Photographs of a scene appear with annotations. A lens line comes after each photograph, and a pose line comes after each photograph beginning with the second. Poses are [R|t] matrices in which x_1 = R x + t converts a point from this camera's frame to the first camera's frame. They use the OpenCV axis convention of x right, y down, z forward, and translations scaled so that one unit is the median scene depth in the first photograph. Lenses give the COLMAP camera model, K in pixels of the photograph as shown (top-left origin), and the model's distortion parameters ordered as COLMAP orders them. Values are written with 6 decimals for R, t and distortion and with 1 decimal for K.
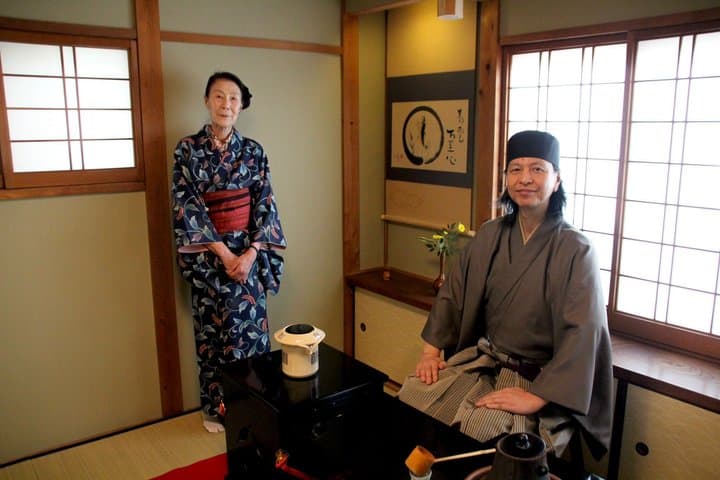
lens RADIAL K [[634.7, 0, 350.5], [0, 634.7, 229.2], [0, 0, 1]] dist [-0.072412, 0.052146]
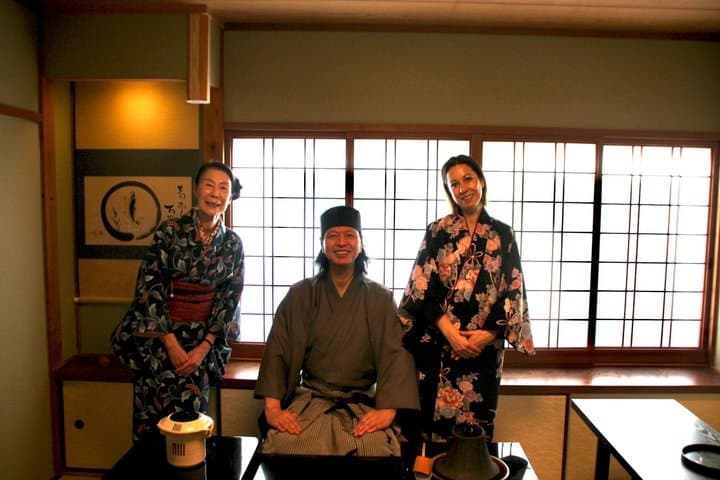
lens RADIAL K [[651.5, 0, 370.8], [0, 651.5, 247.1], [0, 0, 1]] dist [-0.083238, 0.042974]
pose [[0.615823, -0.060817, 0.785534, -0.462076], [0.116880, 0.993037, -0.014747, -0.035861], [-0.779167, 0.100895, 0.618643, 0.104871]]
